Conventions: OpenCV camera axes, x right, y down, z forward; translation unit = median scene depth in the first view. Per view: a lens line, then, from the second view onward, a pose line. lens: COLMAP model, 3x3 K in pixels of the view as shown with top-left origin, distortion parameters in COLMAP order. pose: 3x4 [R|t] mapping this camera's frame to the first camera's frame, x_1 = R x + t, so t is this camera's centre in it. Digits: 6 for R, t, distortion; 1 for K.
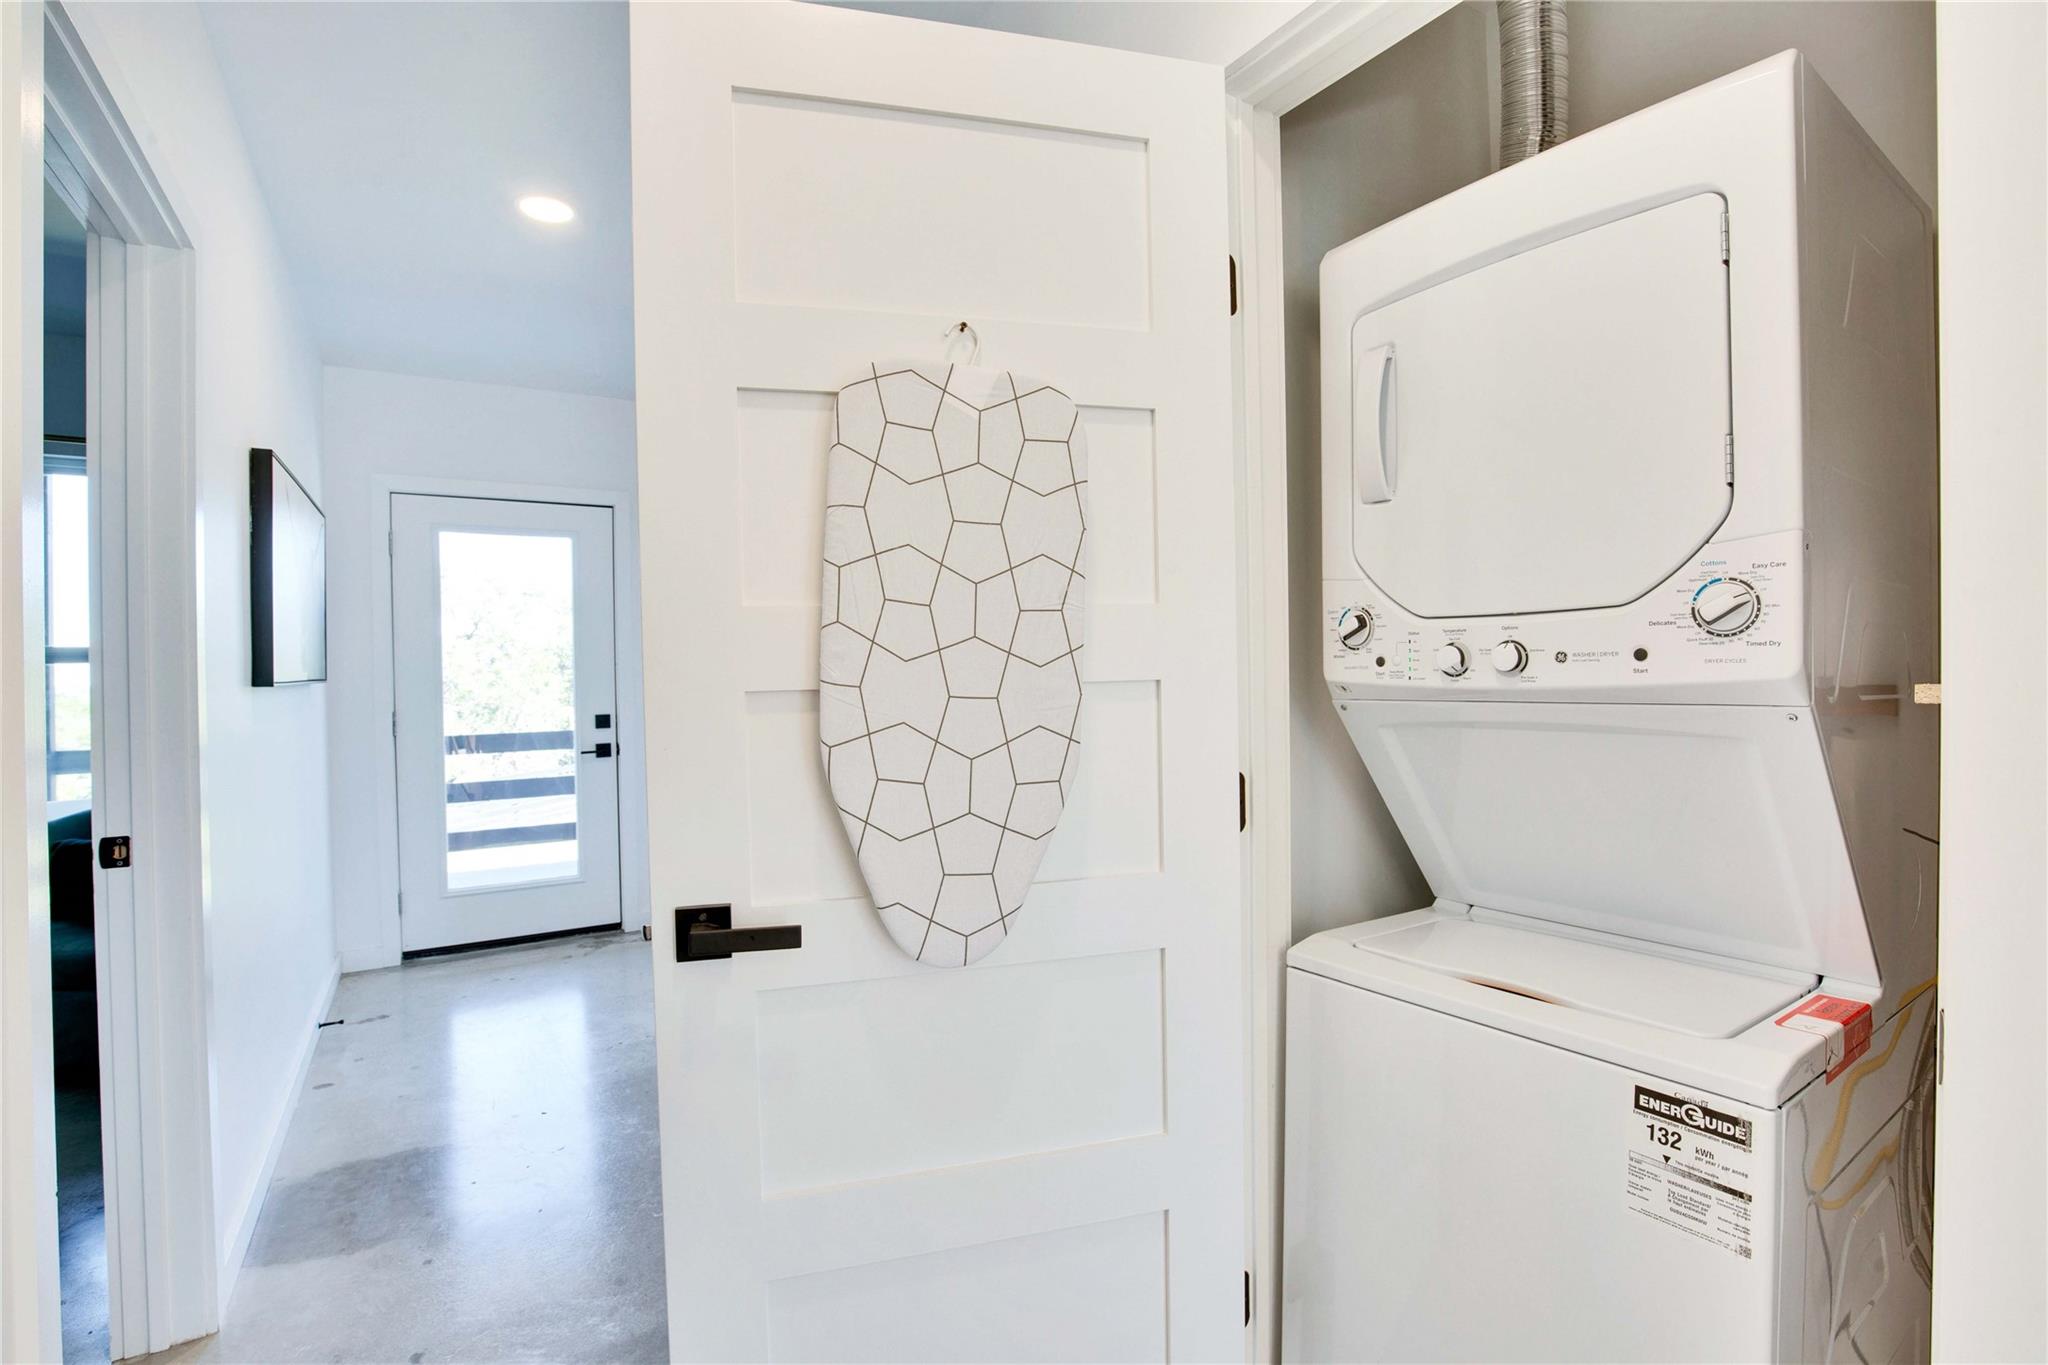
lens RADIAL K [[947.1, 0, 1023.6], [0, 947.1, 686.2], [0, 0, 1]] dist [-0.028832, 0.001018]
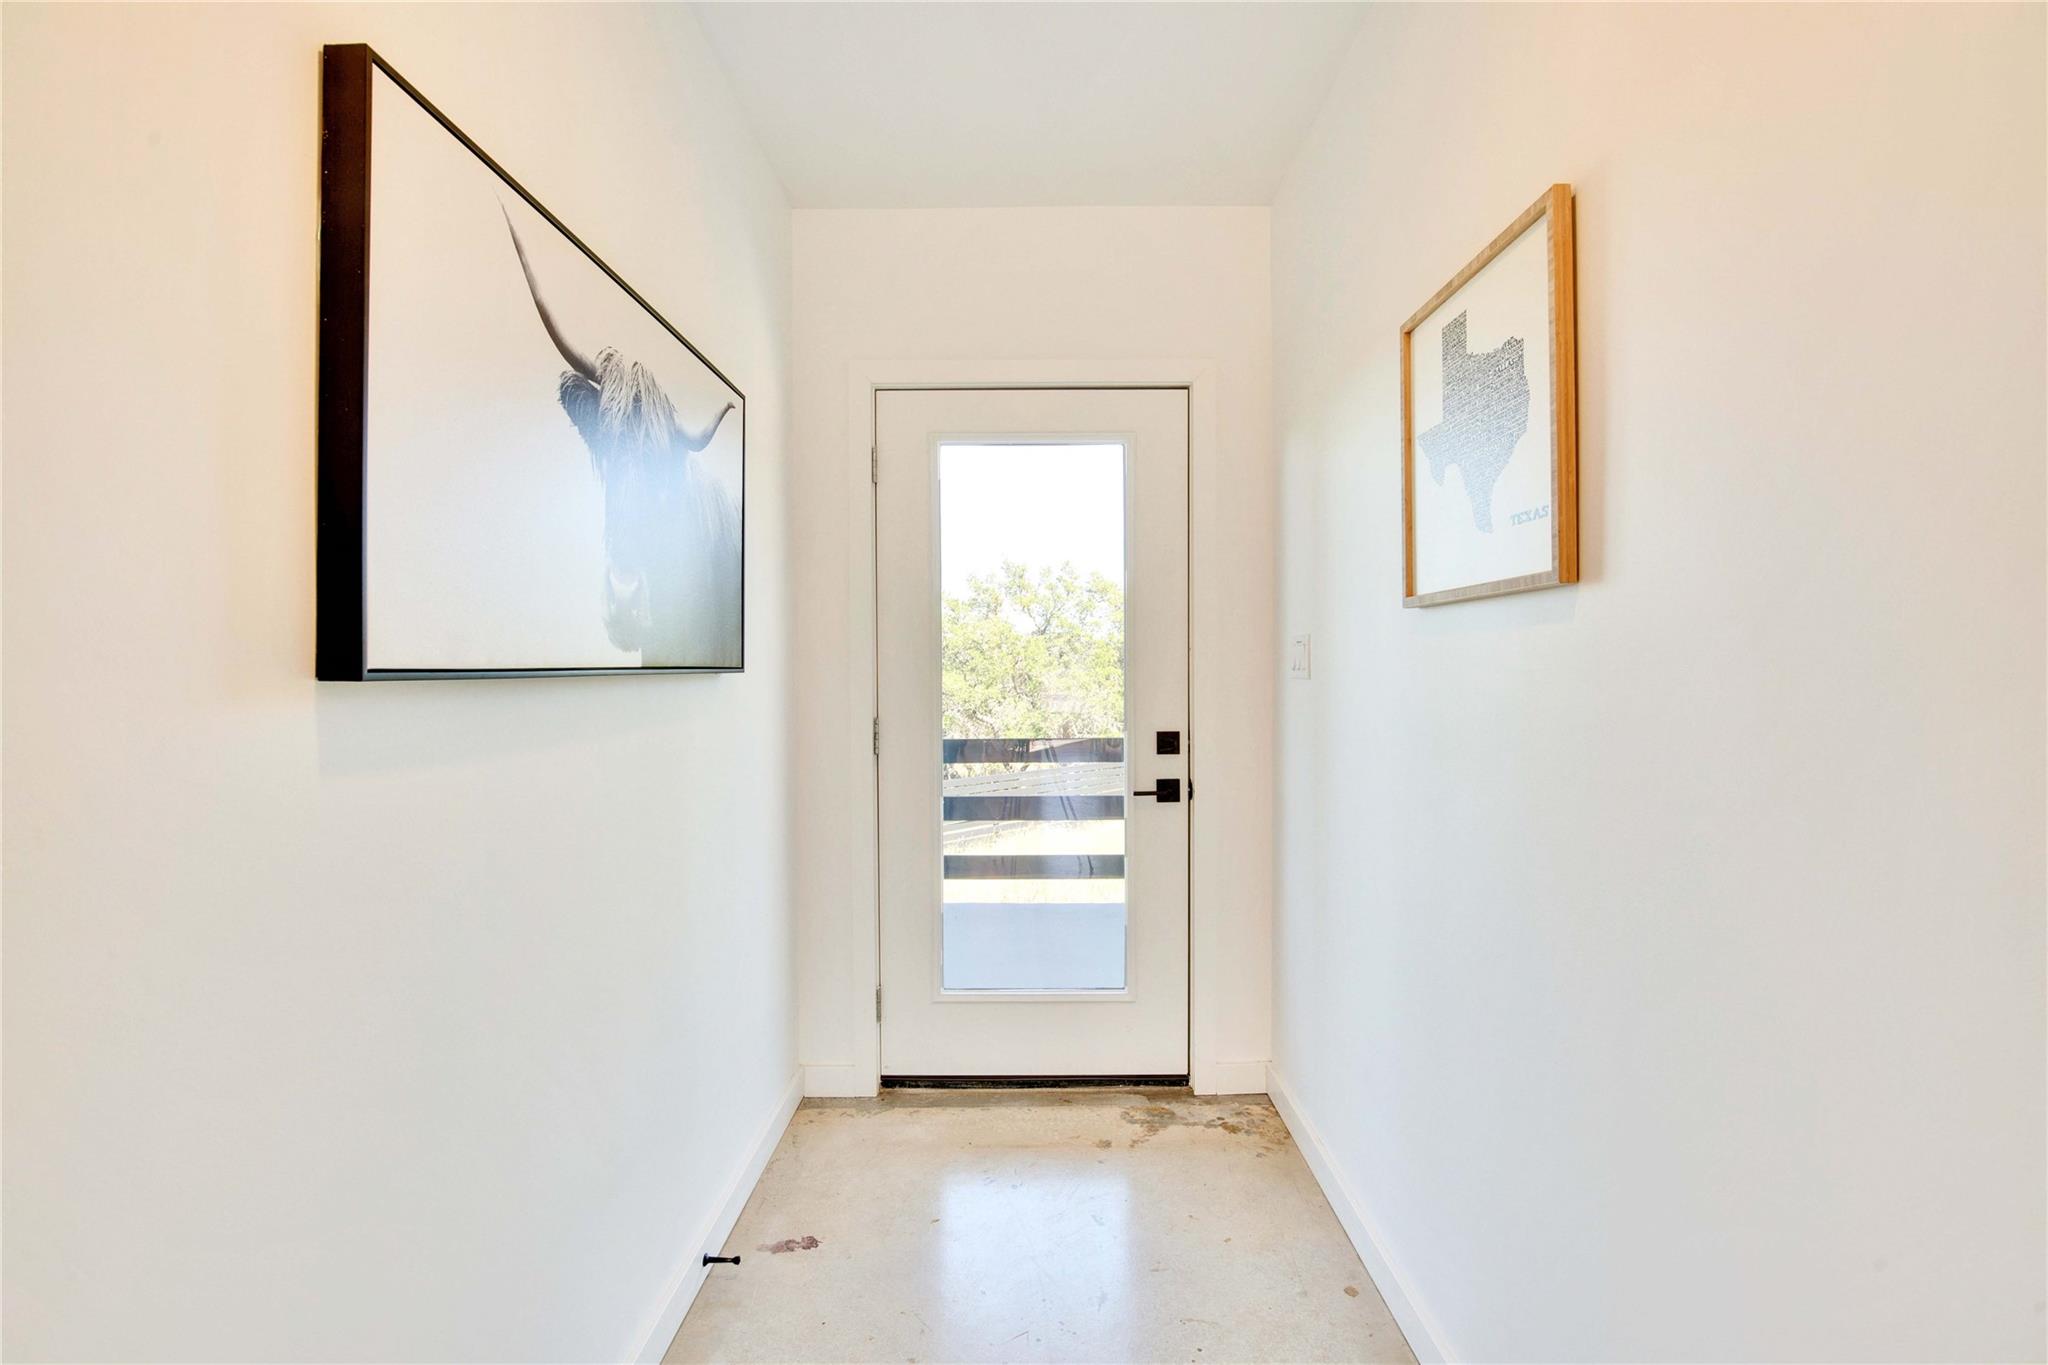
lens RADIAL K [[947.1, 0, 1023.6], [0, 947.1, 686.2], [0, 0, 1]] dist [-0.028832, 0.001018]
pose [[0.847241, 0.019261, -0.530860, -0.217894], [-0.016988, 0.999814, 0.009164, -0.003025], [0.530938, 0.001254, 0.847410, 0.466374]]
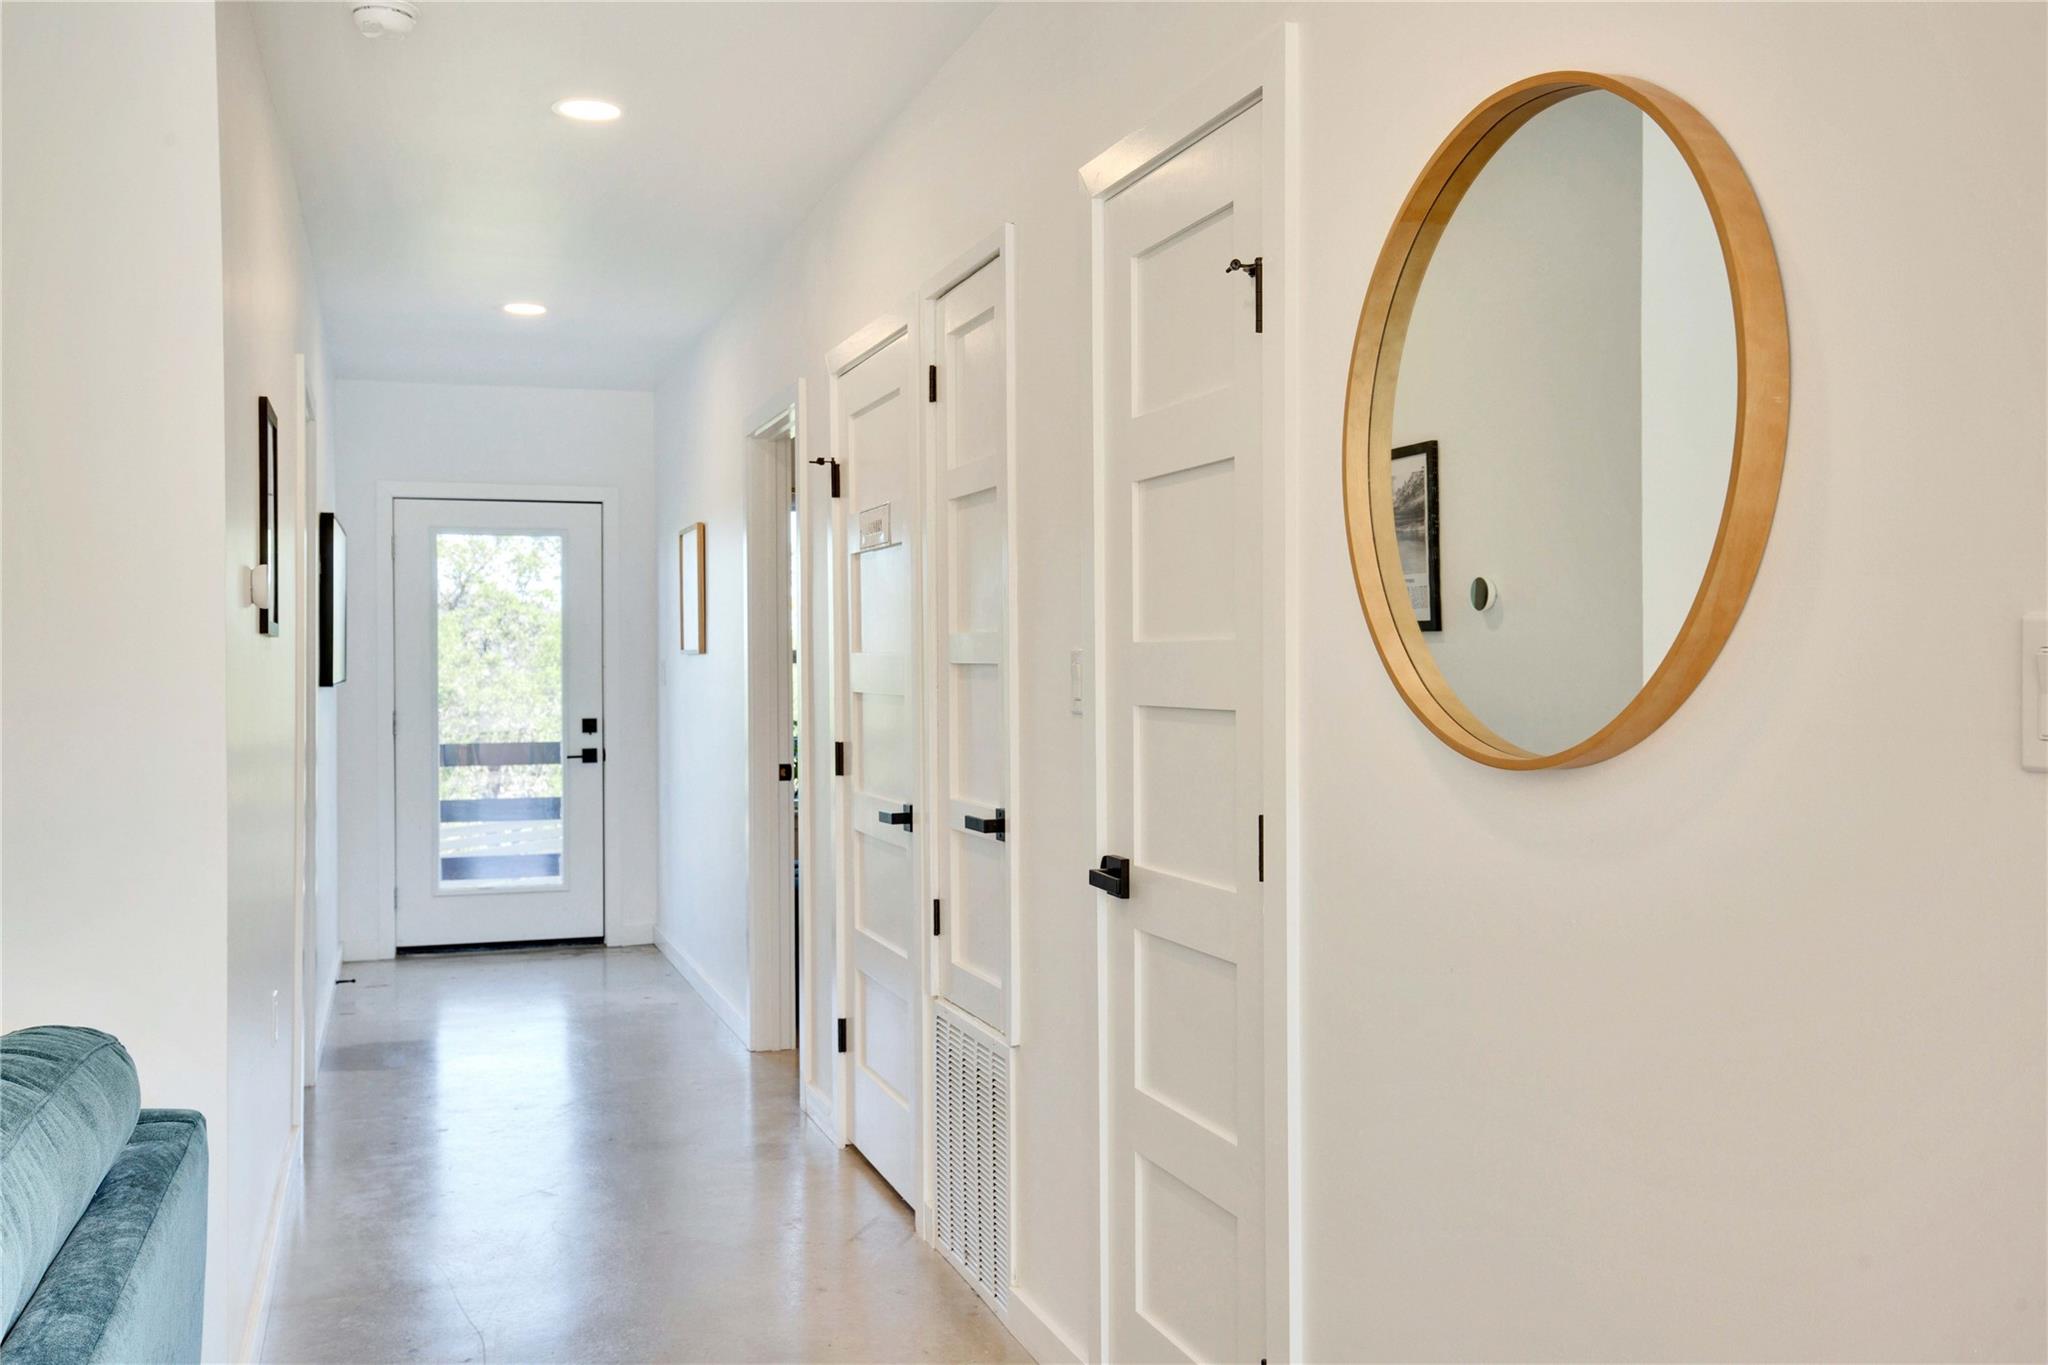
lens RADIAL K [[1814.4, 0, 1024.0], [0, 1814.4, 682.5], [0, 0, 1]] dist [0.043082, 0.003738]
pose [[0.974133, 0.013378, -0.225581, 0.437891], [-0.014867, 0.999877, -0.004901, -0.004743], [0.225488, 0.008127, 0.974212, -0.771394]]
